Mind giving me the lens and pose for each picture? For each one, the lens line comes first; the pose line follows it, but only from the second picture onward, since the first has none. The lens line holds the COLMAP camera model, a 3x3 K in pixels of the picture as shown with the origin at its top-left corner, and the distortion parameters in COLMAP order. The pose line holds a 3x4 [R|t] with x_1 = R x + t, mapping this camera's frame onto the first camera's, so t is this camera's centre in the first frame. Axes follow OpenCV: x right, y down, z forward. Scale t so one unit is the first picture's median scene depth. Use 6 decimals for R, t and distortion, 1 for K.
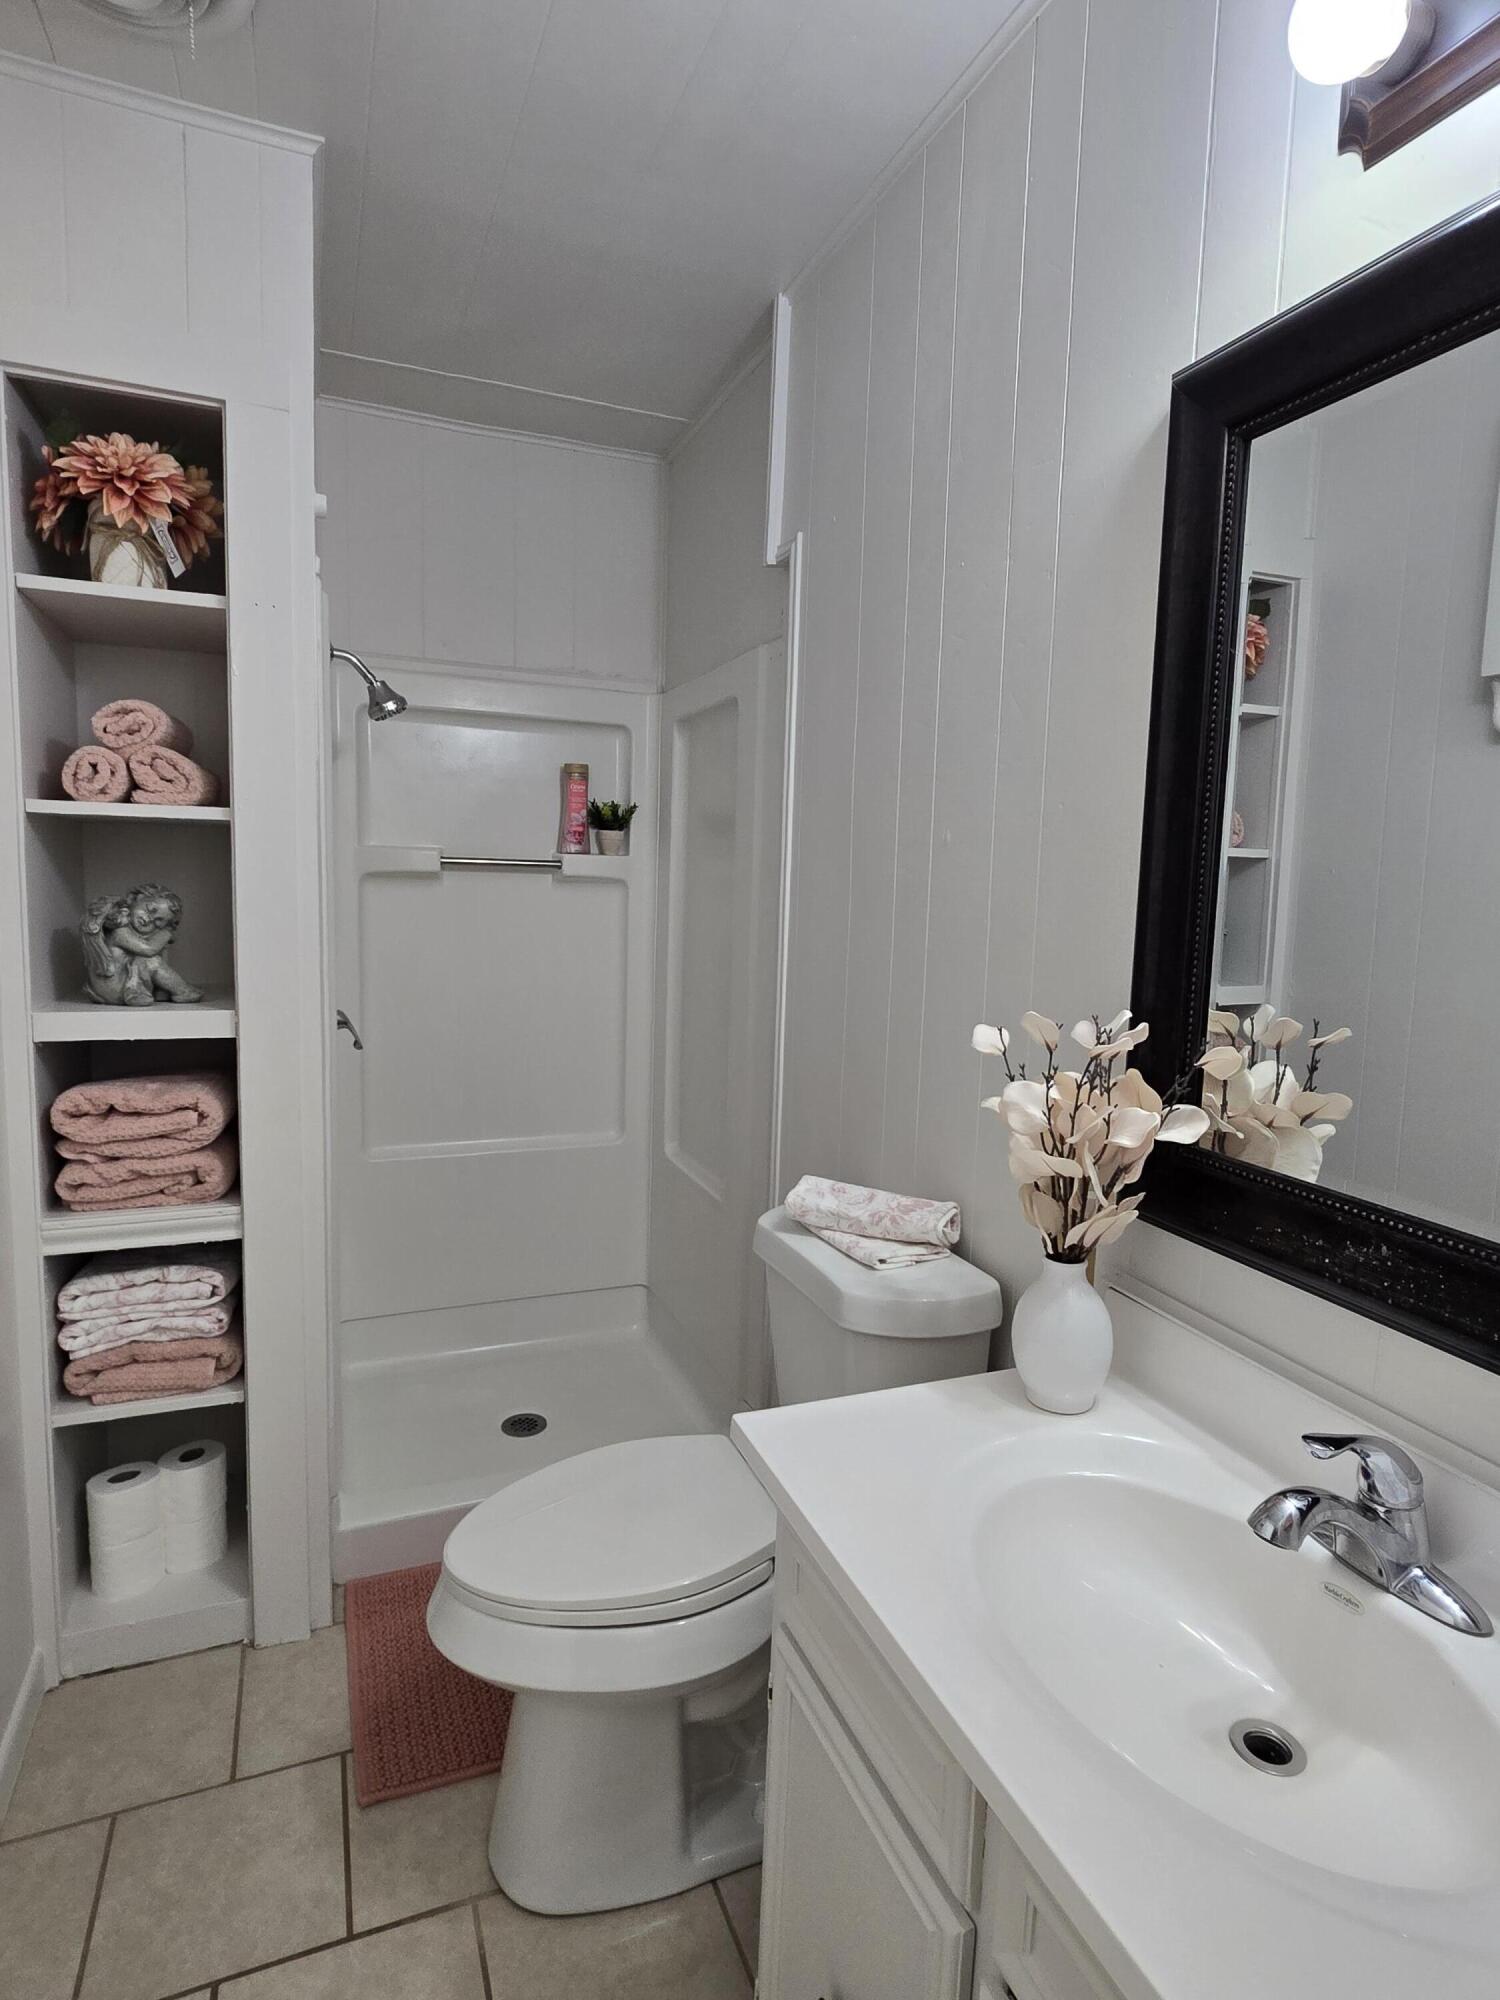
lens RADIAL K [[1036.9, 0, 750.0], [0, 1036.9, 1000.0], [0, 0, 1]] dist [-0.001664, -0.001053]
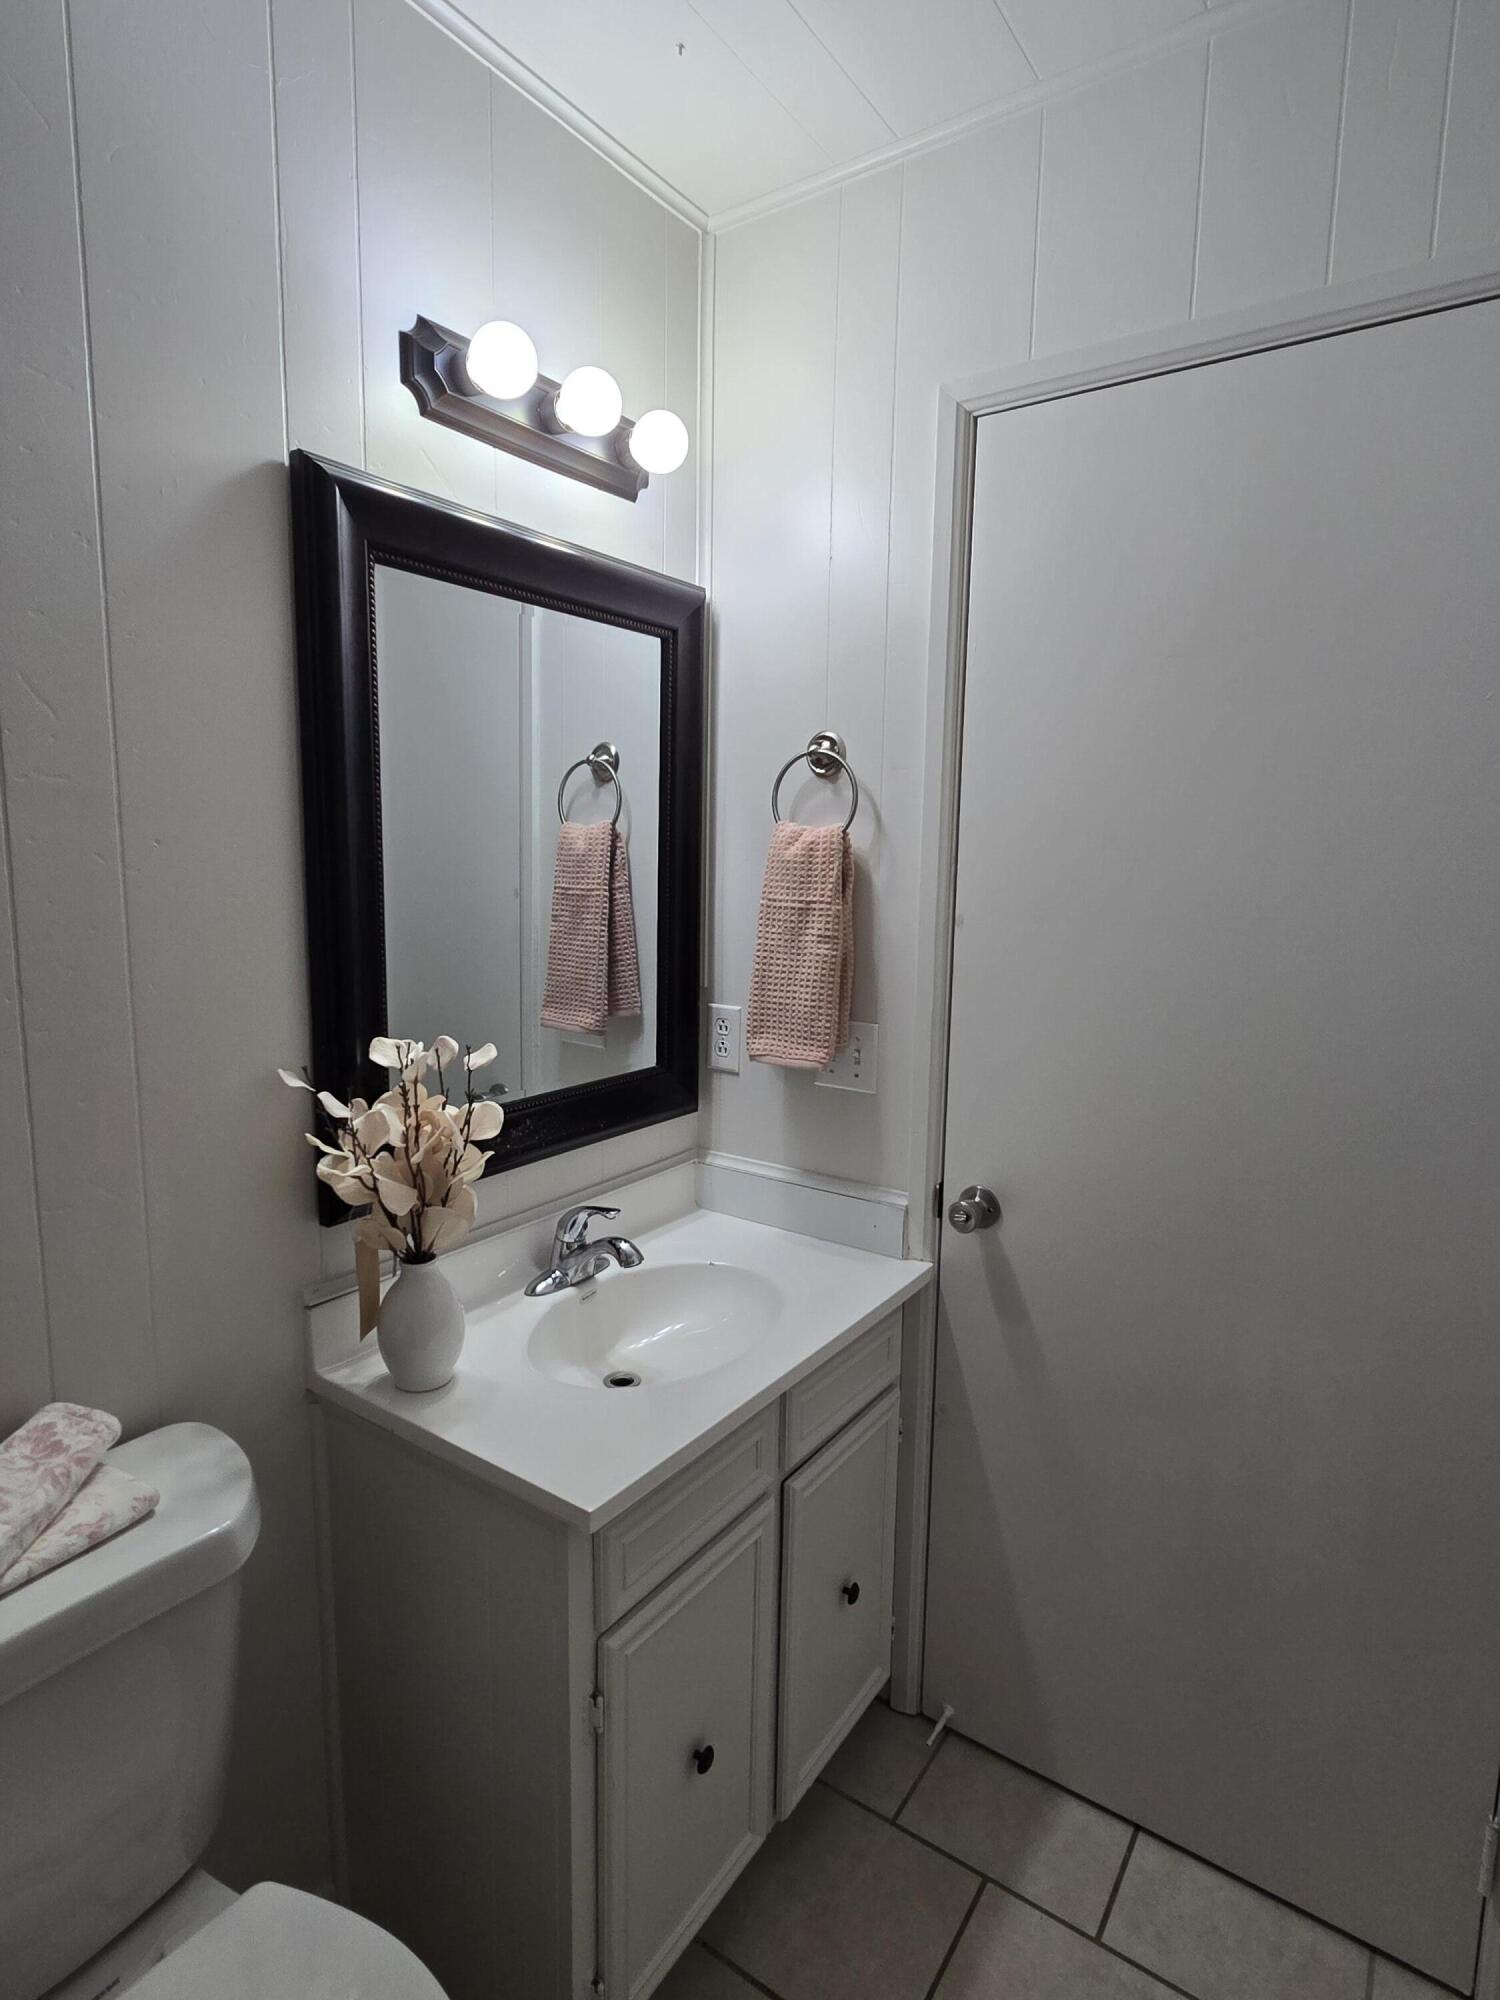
lens RADIAL K [[1036.9, 0, 750.0], [0, 1036.9, 1000.0], [0, 0, 1]] dist [-0.001664, -0.001053]
pose [[-0.549022, -0.156015, 0.821118, -0.986403], [0.062181, 0.972077, 0.226274, -0.326871], [-0.833492, 0.175287, -0.523991, 1.566019]]
